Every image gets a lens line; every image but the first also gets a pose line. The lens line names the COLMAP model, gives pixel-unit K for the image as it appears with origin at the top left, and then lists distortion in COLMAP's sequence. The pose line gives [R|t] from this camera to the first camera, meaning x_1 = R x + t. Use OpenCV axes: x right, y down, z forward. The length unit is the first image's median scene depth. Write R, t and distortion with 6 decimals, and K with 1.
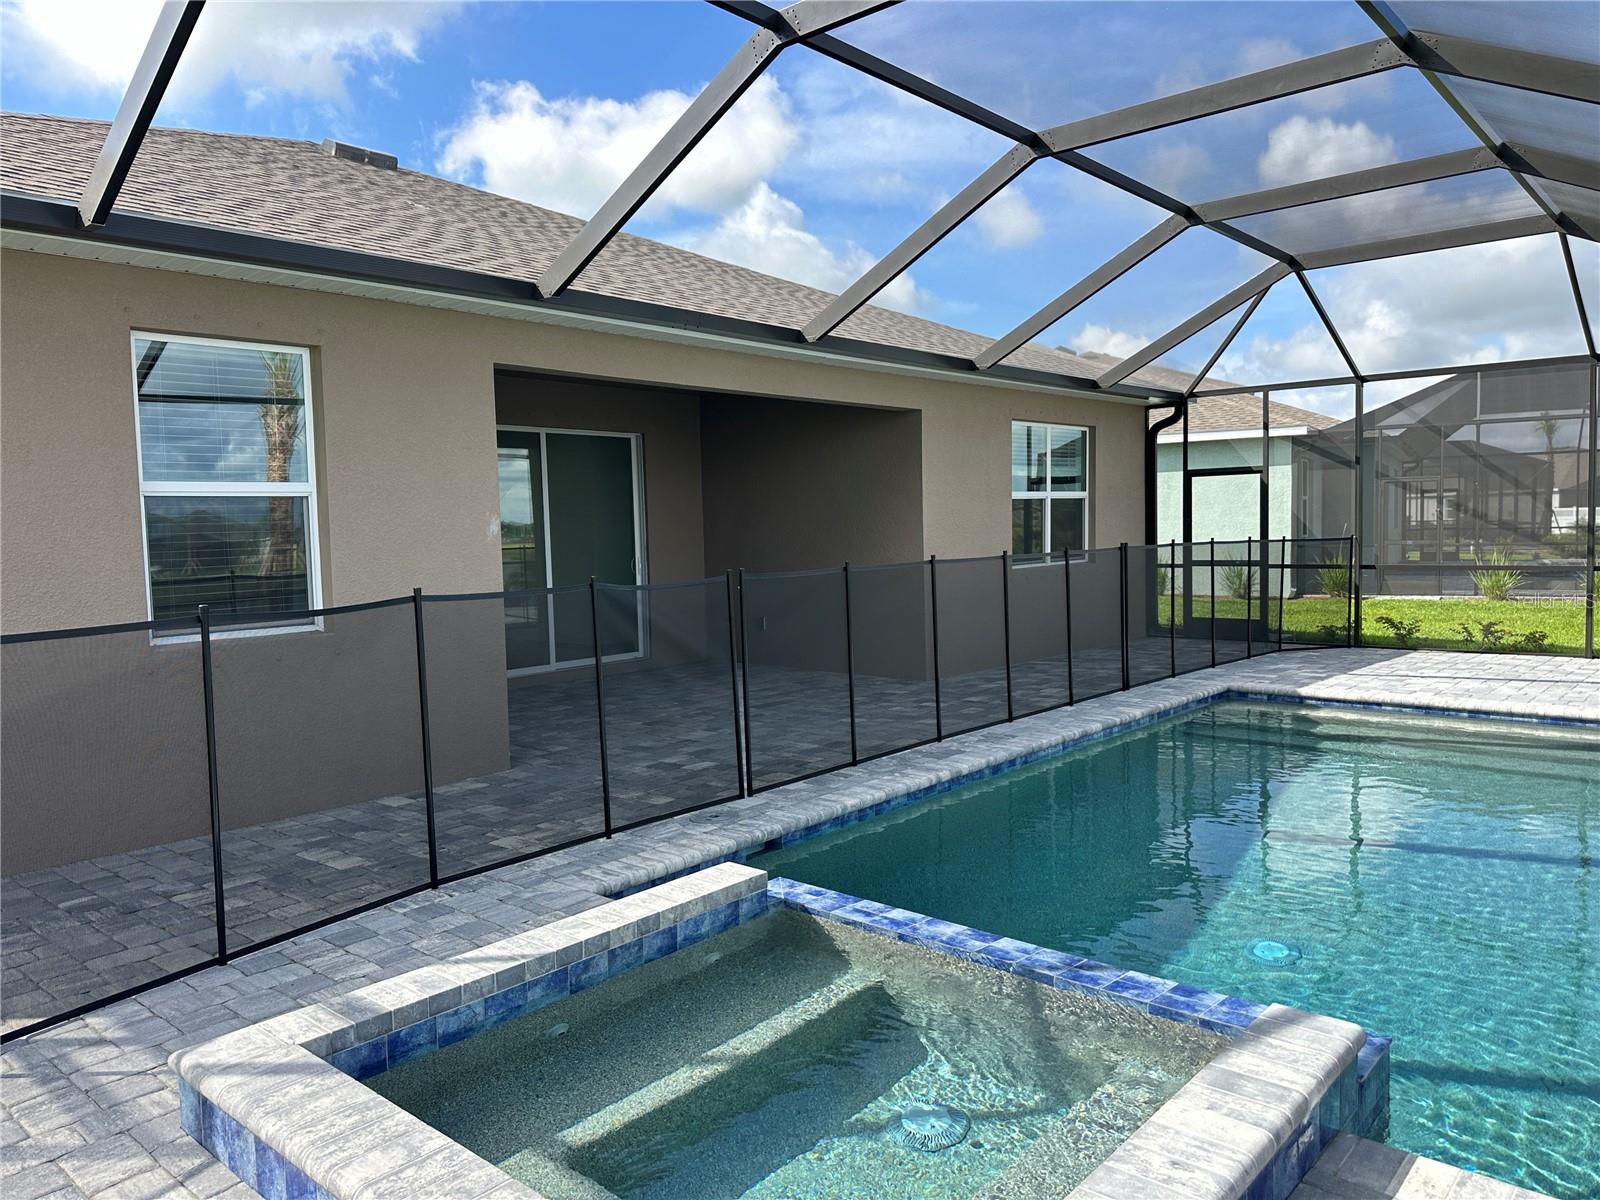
lens RADIAL K [[1112.6, 0, 763.6], [0, 1112.6, 587.4], [0, 0, 1]] dist [0.065596, -0.083124]
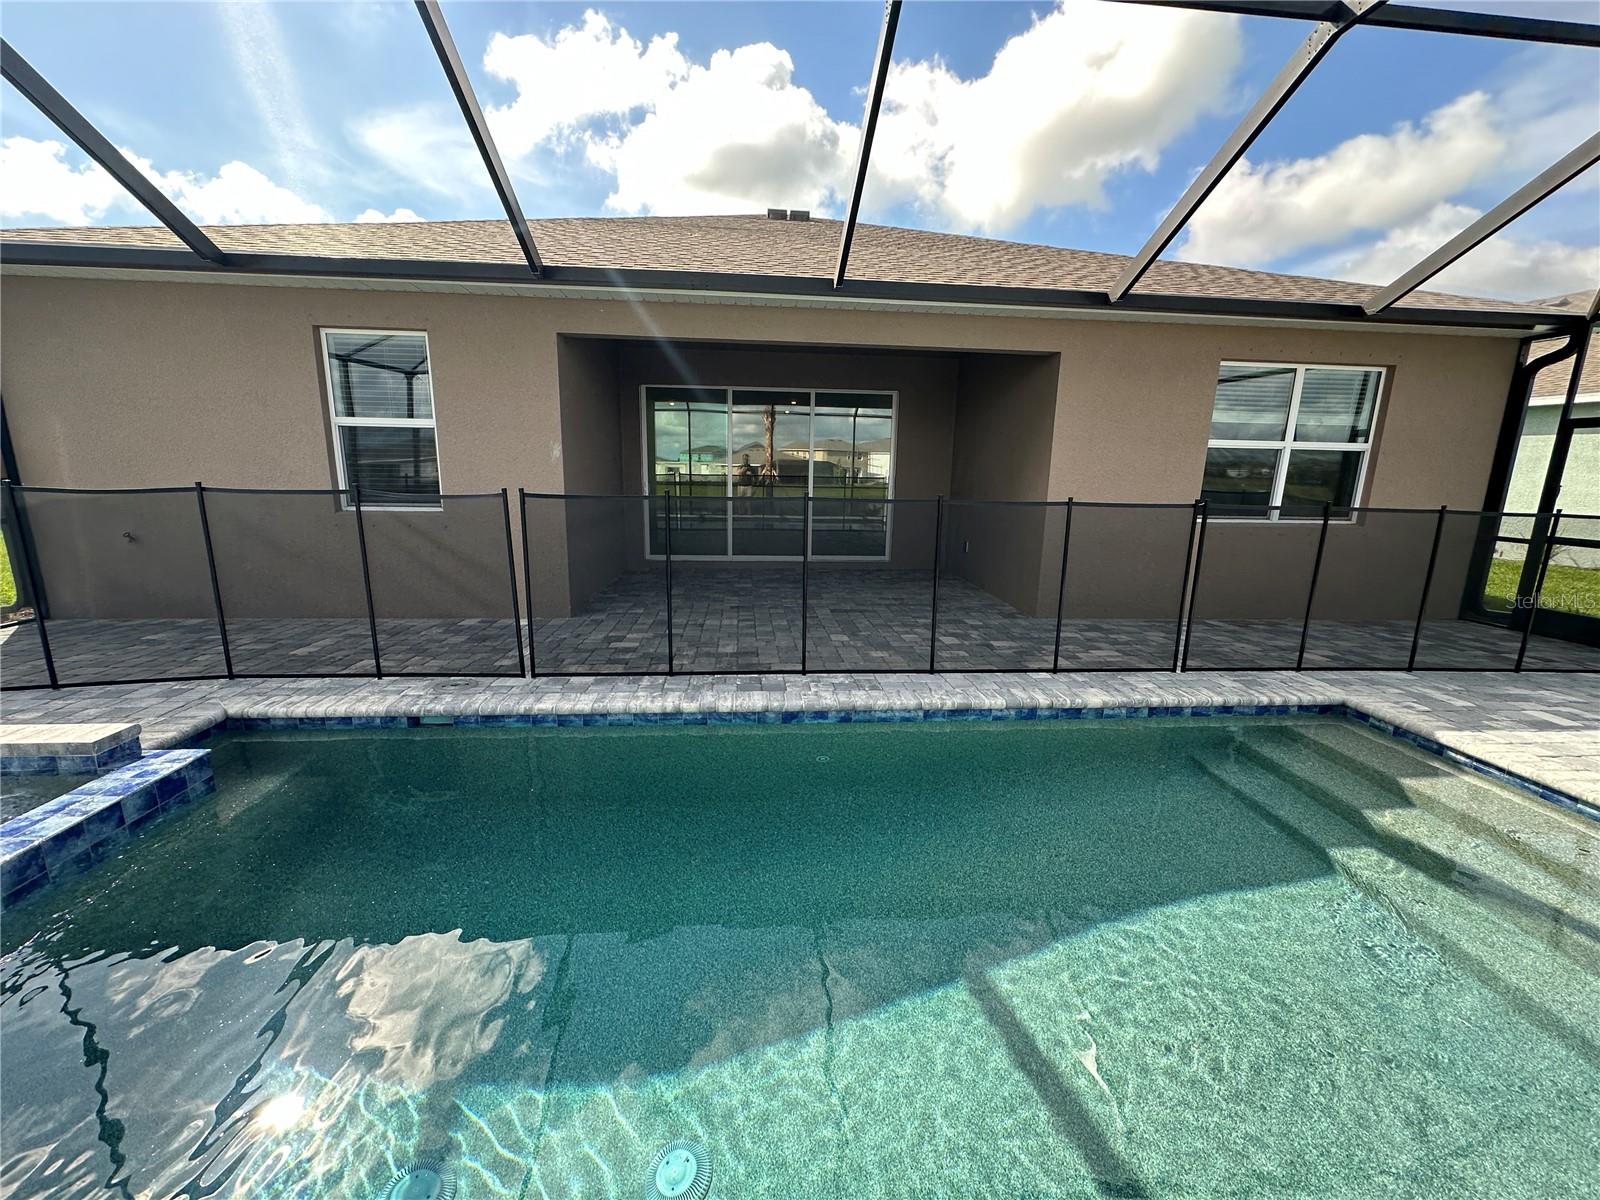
lens RADIAL K [[627.1, 0, 800.0], [0, 627.1, 600.0], [0, 0, 1]] dist [-0.006700, 0.000332]
pose [[0.734168, 0.186626, -0.652815, 0.407879], [-0.077180, 0.978189, 0.192845, -0.034097], [0.674567, -0.091196, 0.732559, 0.440454]]
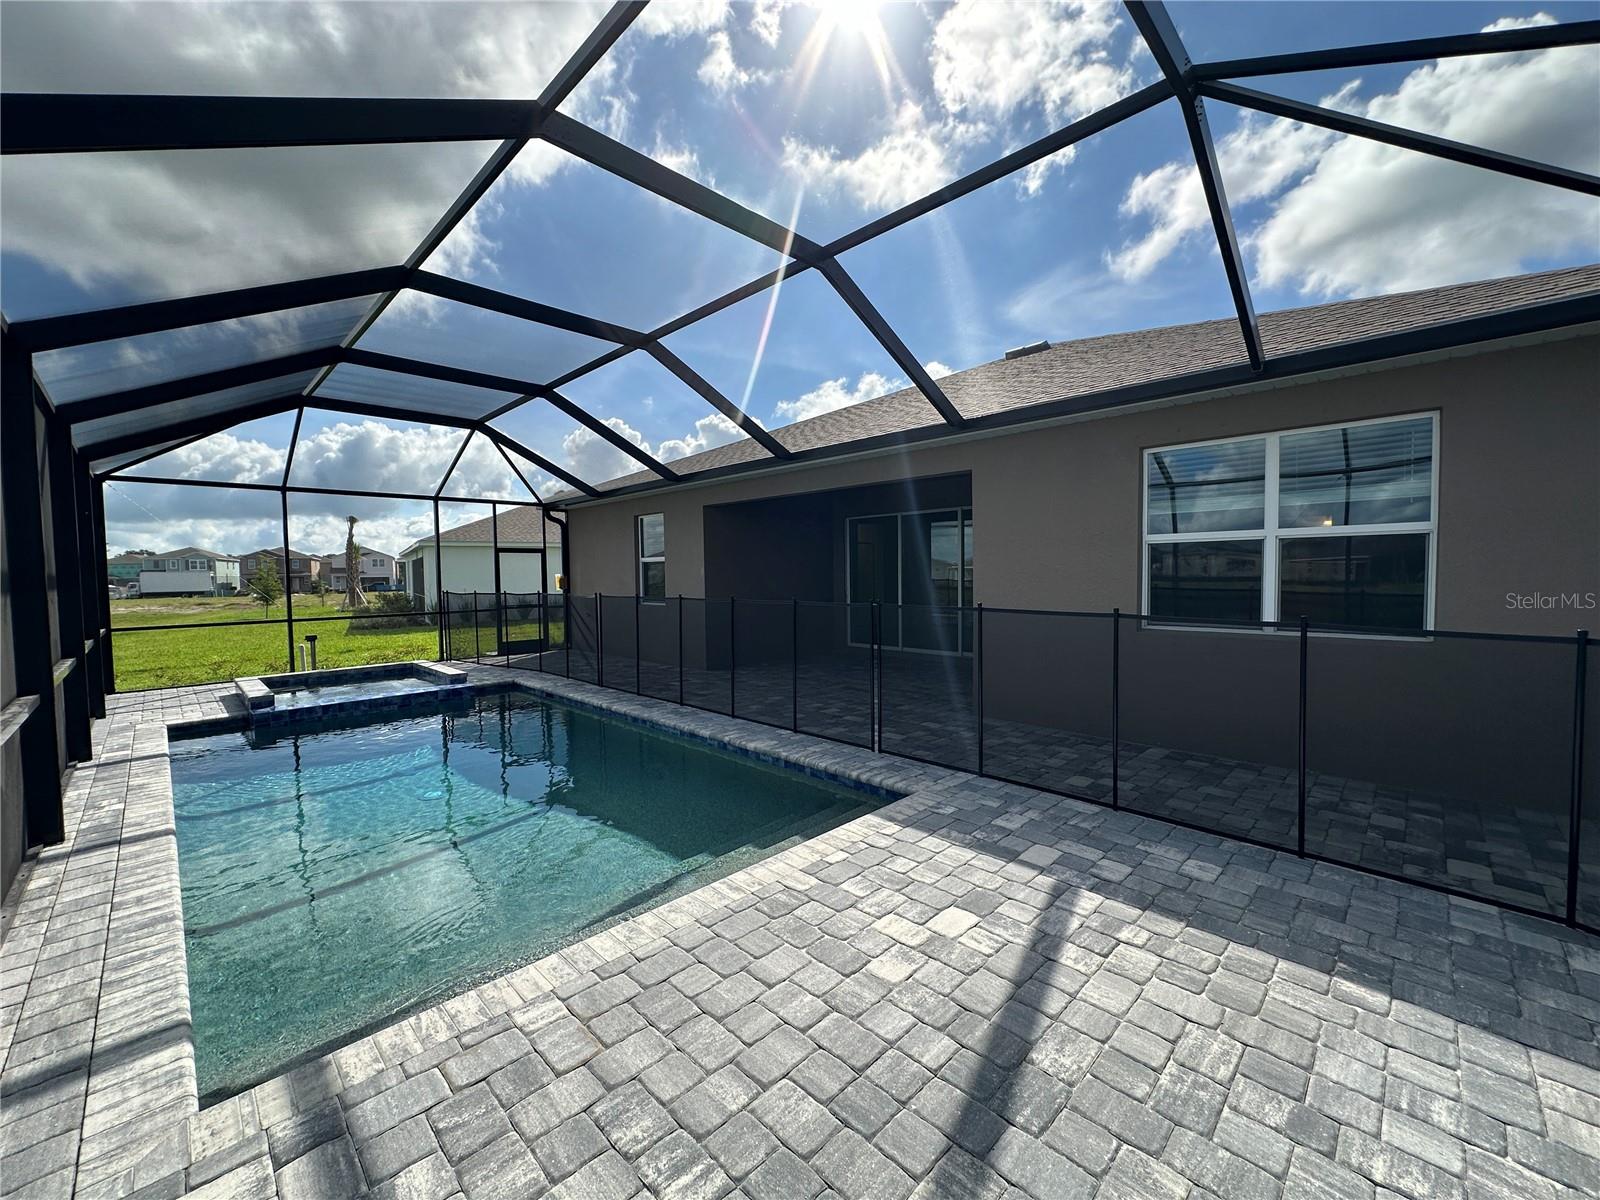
lens RADIAL K [[646.8, 0, 800.0], [0, 646.8, 600.0], [0, 0, 1]] dist [0.012622, -0.000129]
pose [[-0.037002, 0.067225, -0.997051, 0.856267], [-0.045555, 0.996584, 0.068884, -0.073119], [0.998276, 0.047970, -0.033813, 0.929062]]
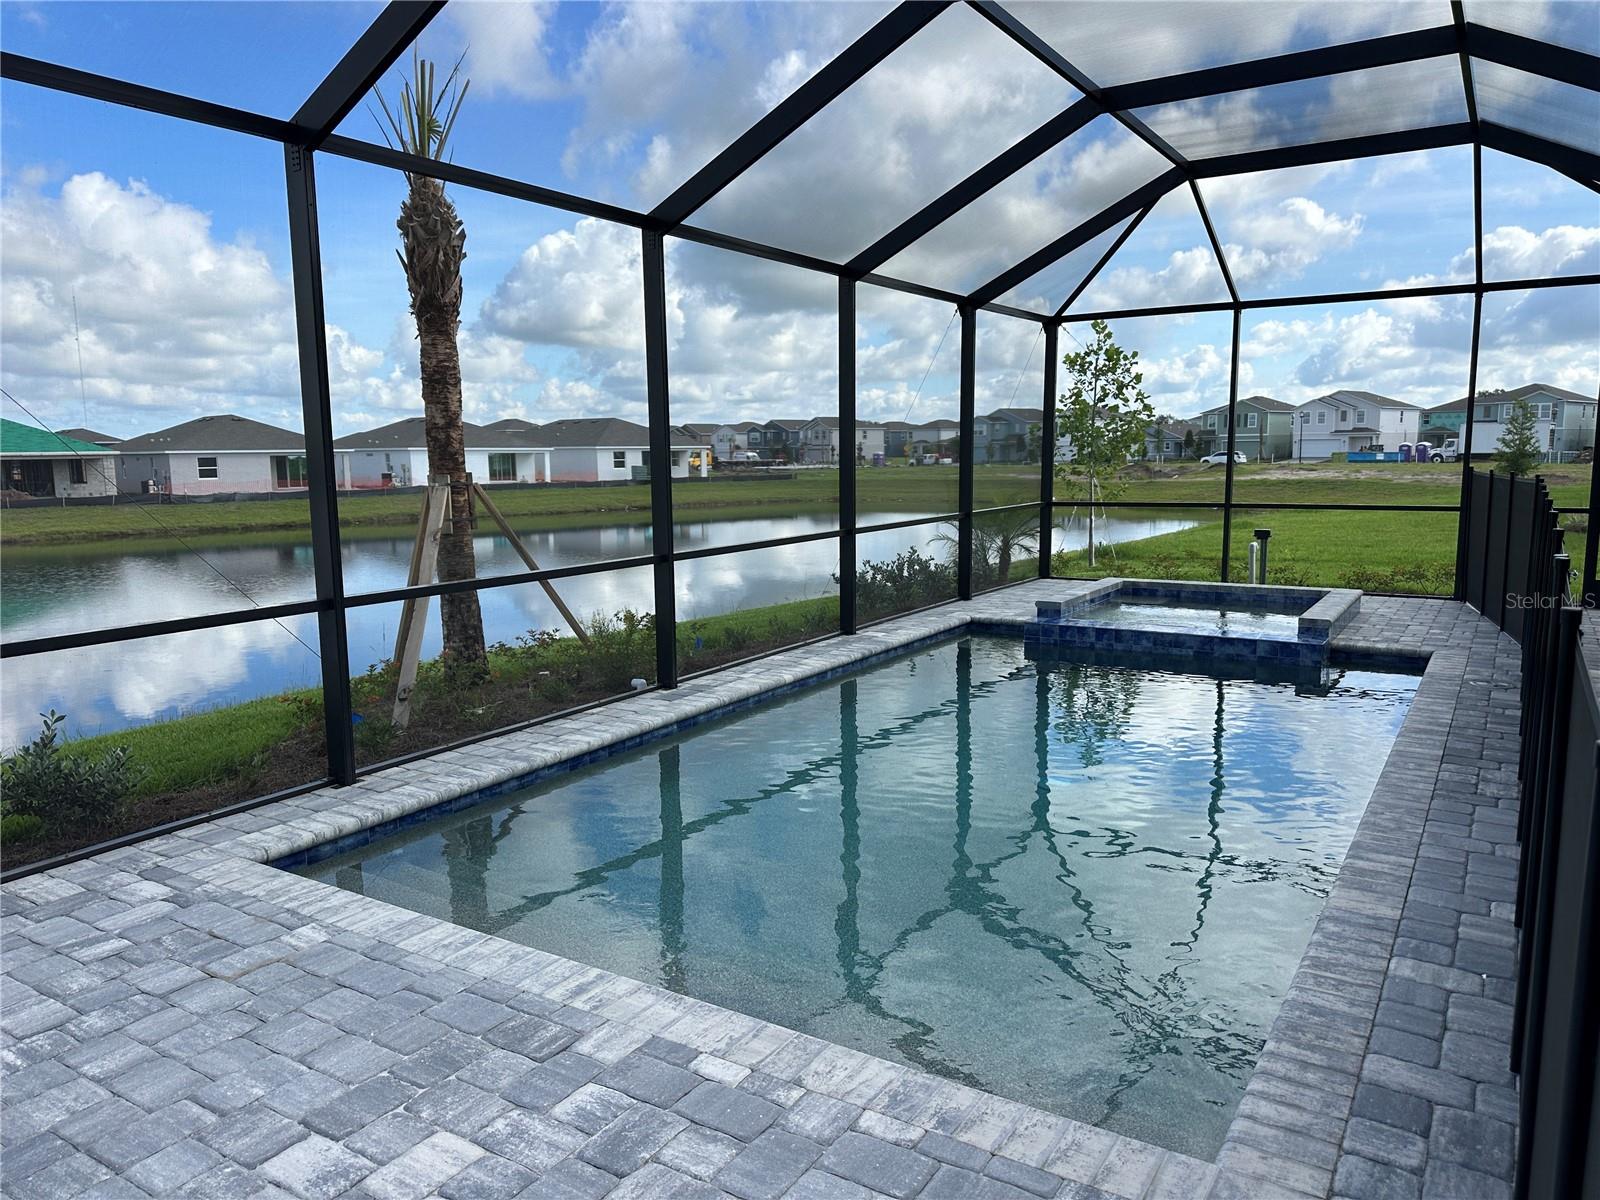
lens RADIAL K [[1112.6, 0, 763.6], [0, 1112.6, 587.4], [0, 0, 1]] dist [0.065596, -0.083124]
pose [[-0.985392, 0.056547, -0.160637, 0.545204], [0.025792, 0.981936, 0.187445, -0.087054], [0.168334, 0.180564, -0.969051, 1.202376]]
